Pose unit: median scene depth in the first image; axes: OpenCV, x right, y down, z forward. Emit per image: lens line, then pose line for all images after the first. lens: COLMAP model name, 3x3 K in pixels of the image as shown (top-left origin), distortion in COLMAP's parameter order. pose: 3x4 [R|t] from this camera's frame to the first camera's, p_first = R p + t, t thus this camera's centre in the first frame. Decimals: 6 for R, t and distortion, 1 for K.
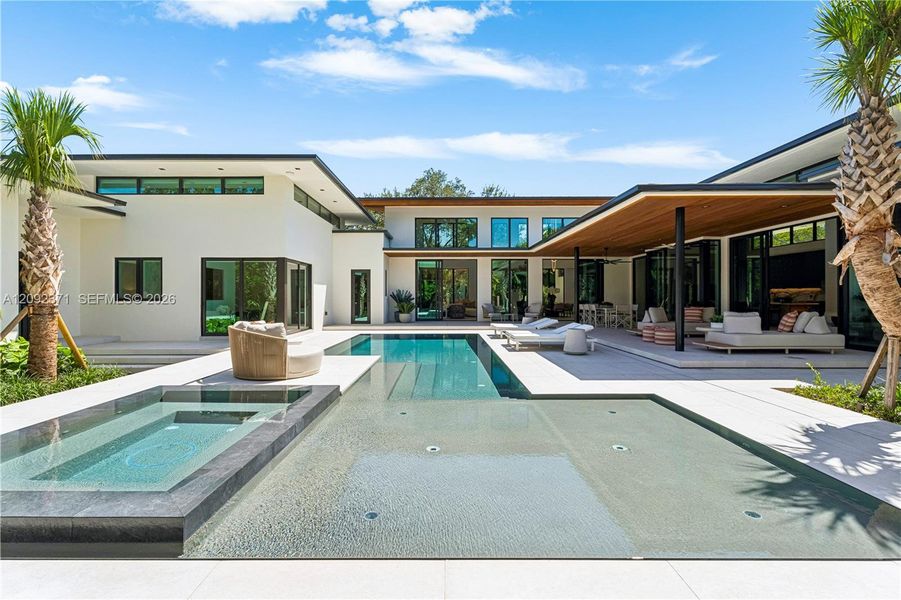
lens RADIAL K [[400.2, 0, 444.6], [0, 400.2, 297.2], [0, 0, 1]] dist [0.002055, 0.000412]
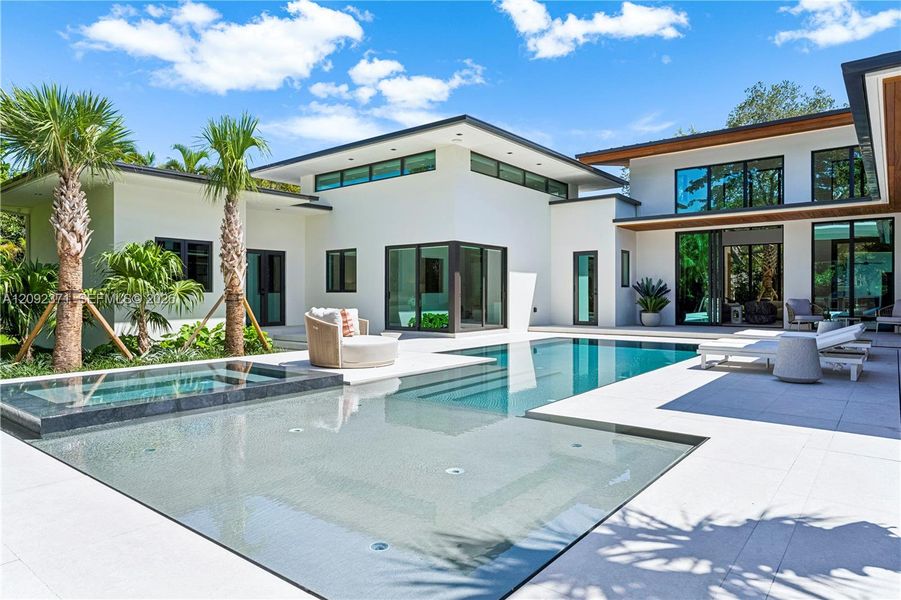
lens RADIAL K [[561.6, 0, 444.5], [0, 561.6, 295.4], [0, 0, 1]] dist [-0.000494, 0.001140]
pose [[0.781408, 0.000790, -0.624020, 0.330481], [-0.000391, 1.000000, 0.000776, 0.015757], [0.624020, -0.000363, 0.781408, 0.054994]]
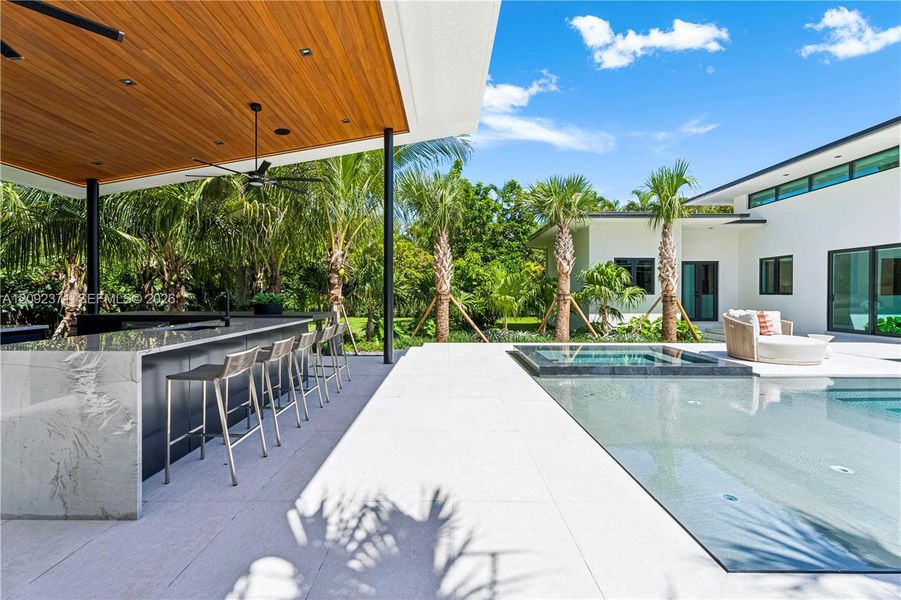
lens RADIAL K [[400.2, 0, 444.6], [0, 400.2, 297.2], [0, 0, 1]] dist [0.002055, 0.000412]
pose [[-0.000573, 0.010280, -0.999947, 0.382536], [-0.004387, 0.999938, 0.010282, 0.008200], [0.999990, 0.004393, -0.000528, 0.062363]]
